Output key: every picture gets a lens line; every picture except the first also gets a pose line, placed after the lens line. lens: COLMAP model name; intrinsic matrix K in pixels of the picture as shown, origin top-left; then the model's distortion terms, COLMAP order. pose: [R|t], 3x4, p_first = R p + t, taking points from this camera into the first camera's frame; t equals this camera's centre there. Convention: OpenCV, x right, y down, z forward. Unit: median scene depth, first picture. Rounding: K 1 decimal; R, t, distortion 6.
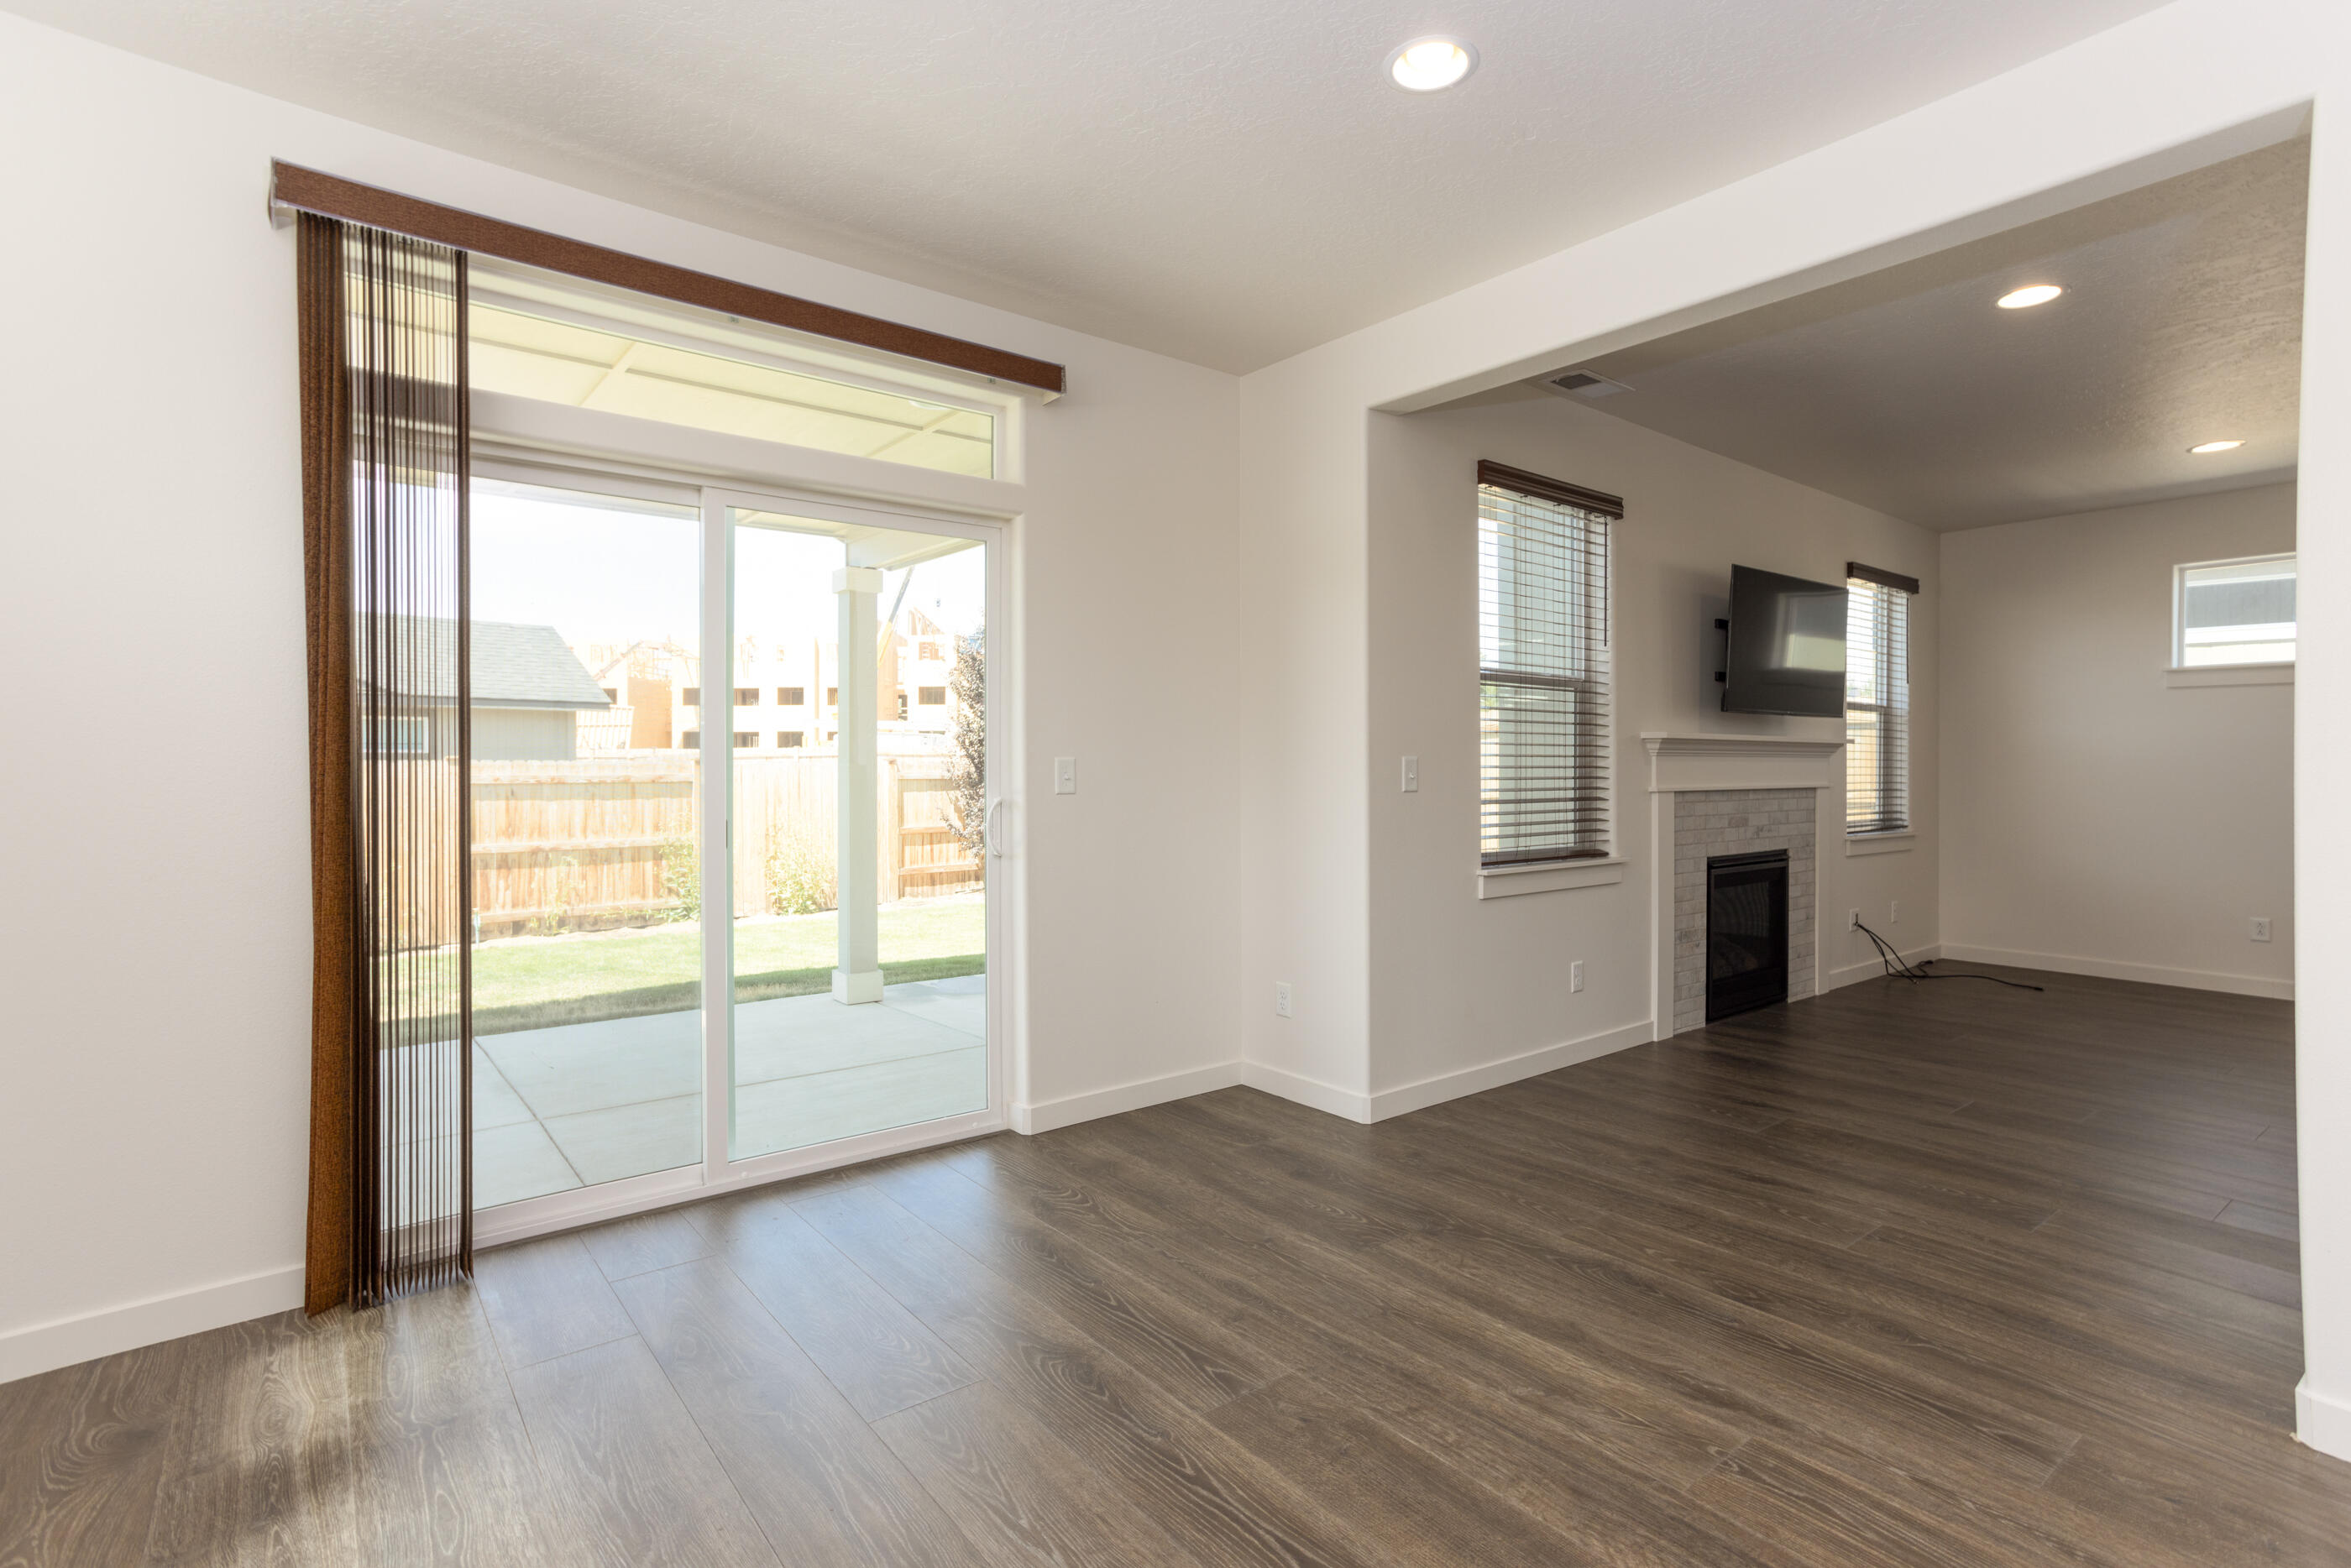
lens RADIAL K [[1129.2, 0, 1226.2], [0, 1129.2, 773.2], [0, 0, 1]] dist [-0.035897, 0.029801]
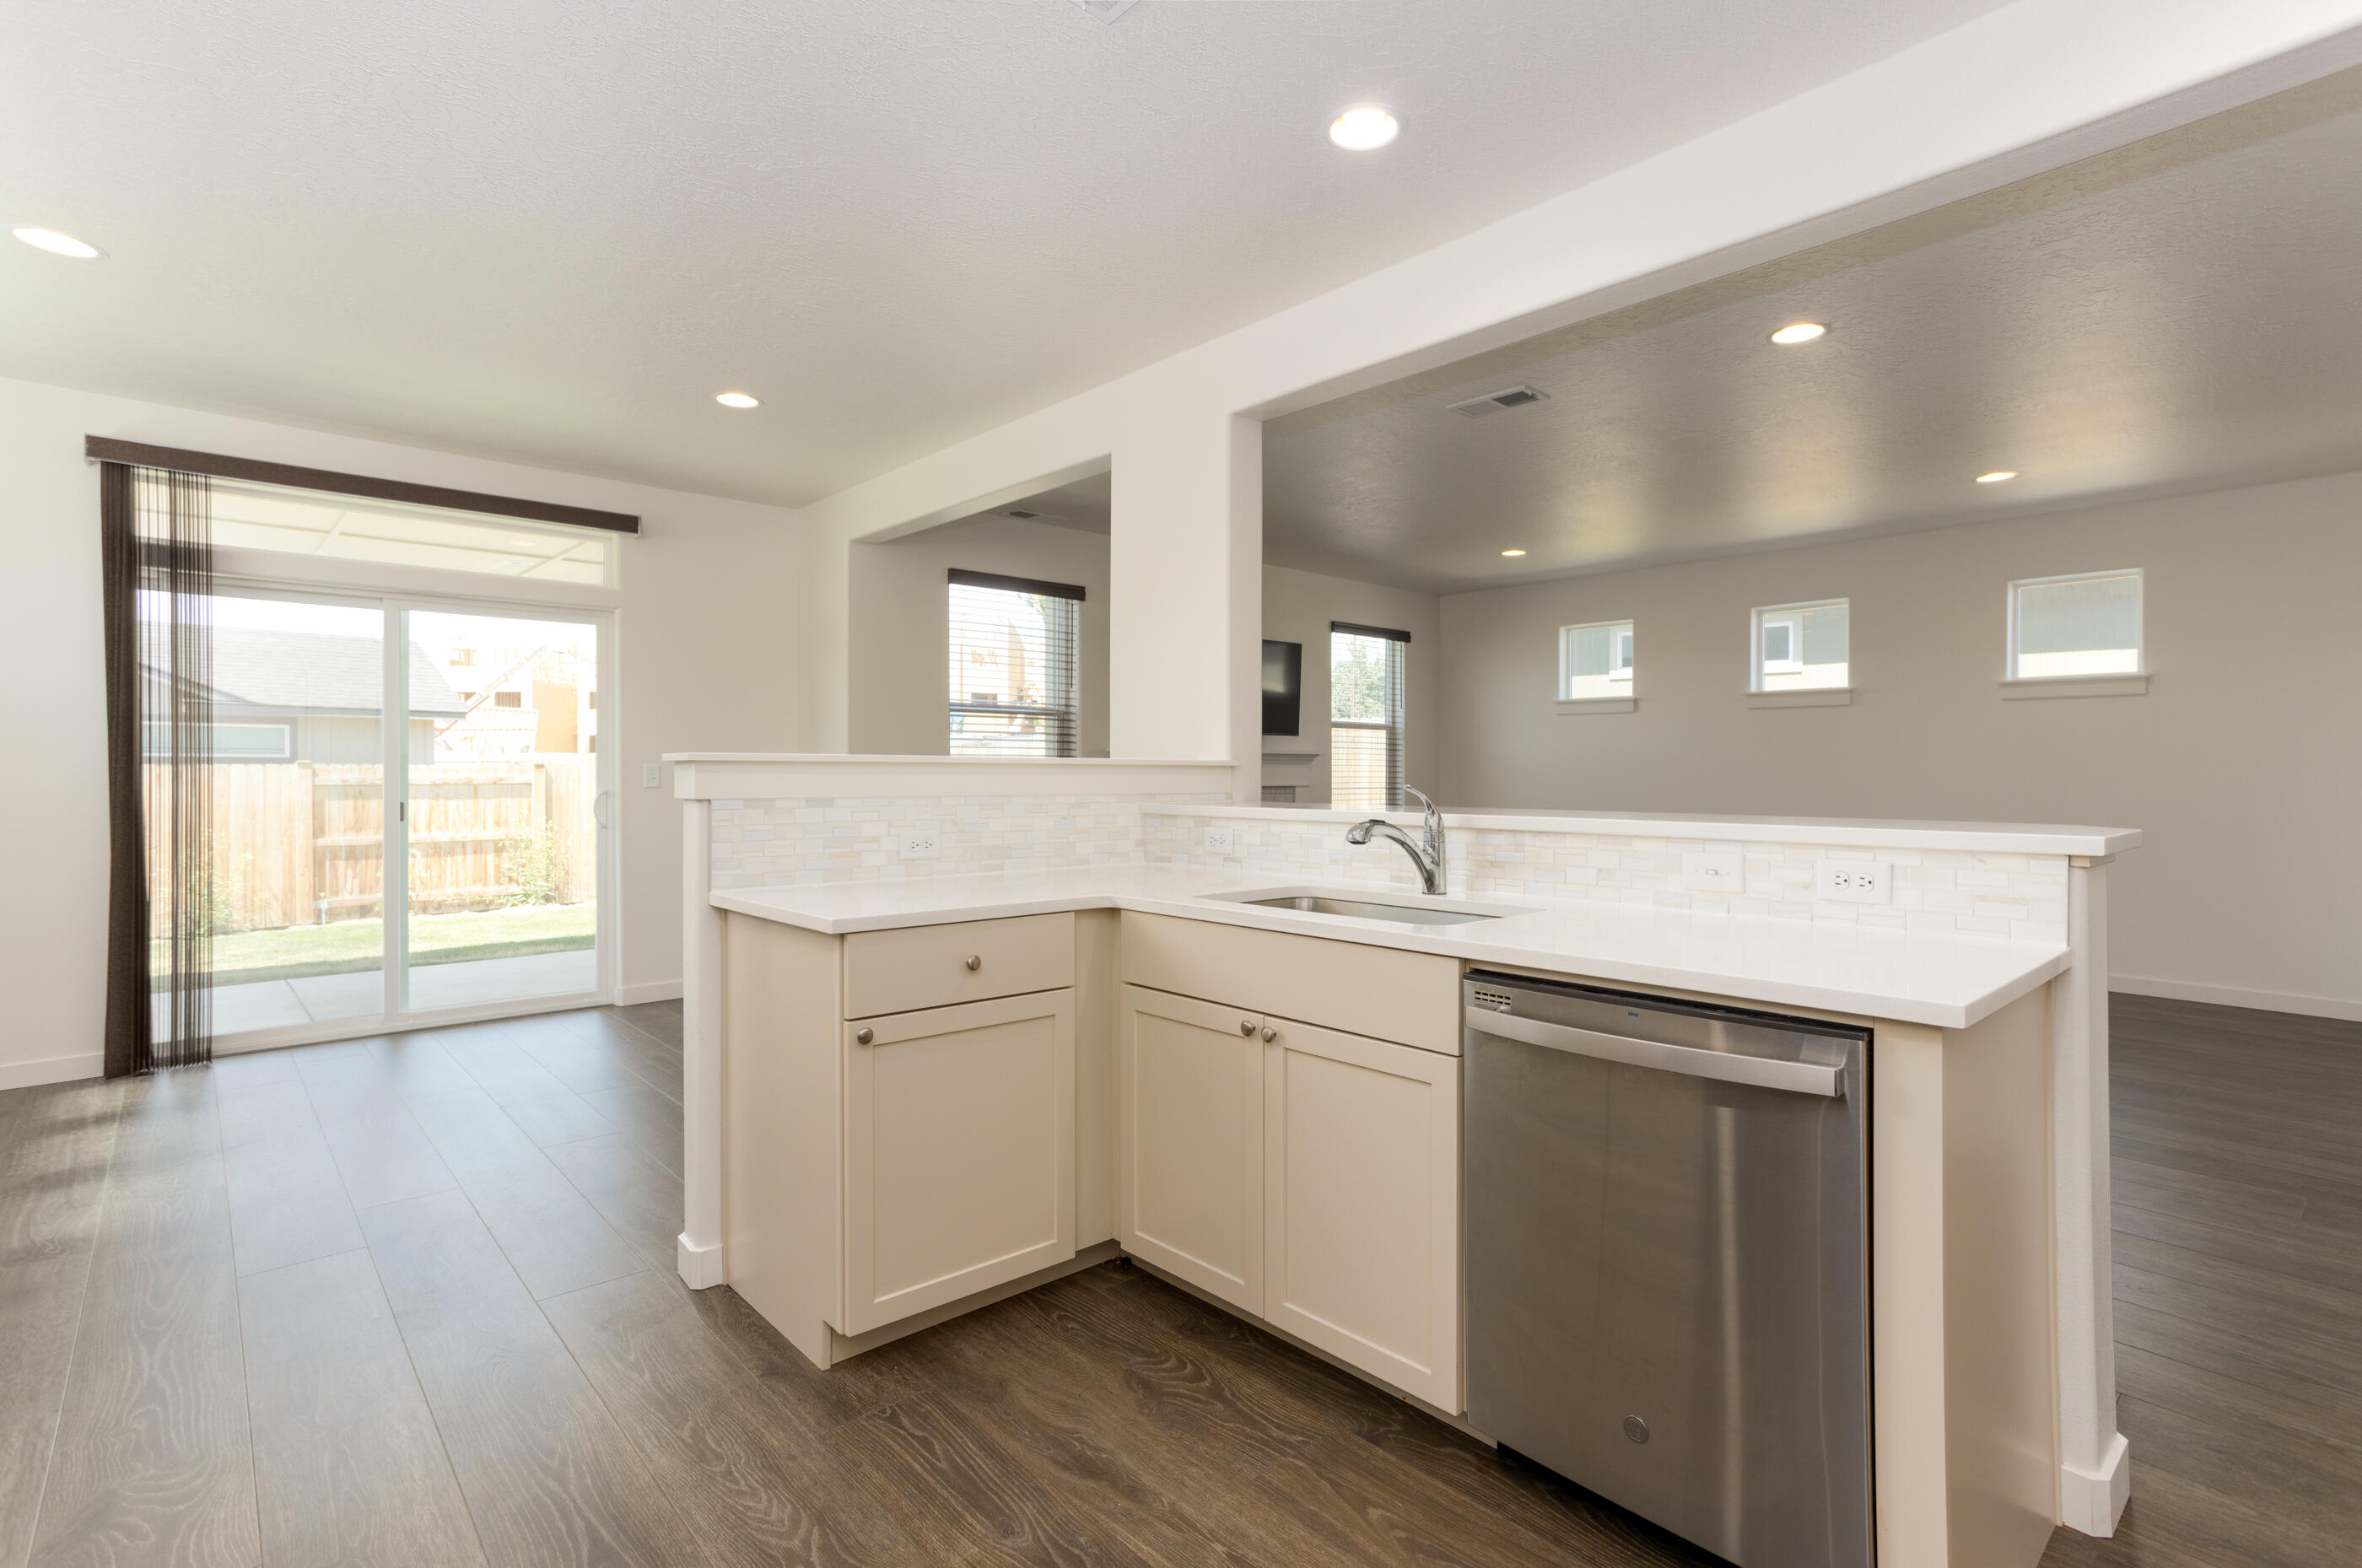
lens RADIAL K [[1134.6, 0, 1231.9], [0, 1134.6, 773.1], [0, 0, 1]] dist [-0.035897, 0.029801]
pose [[0.998555, 0.001200, 0.053724, 0.339141], [-0.000969, 0.999990, -0.004316, 0.002424], [-0.053728, 0.004257, 0.998547, -0.346524]]
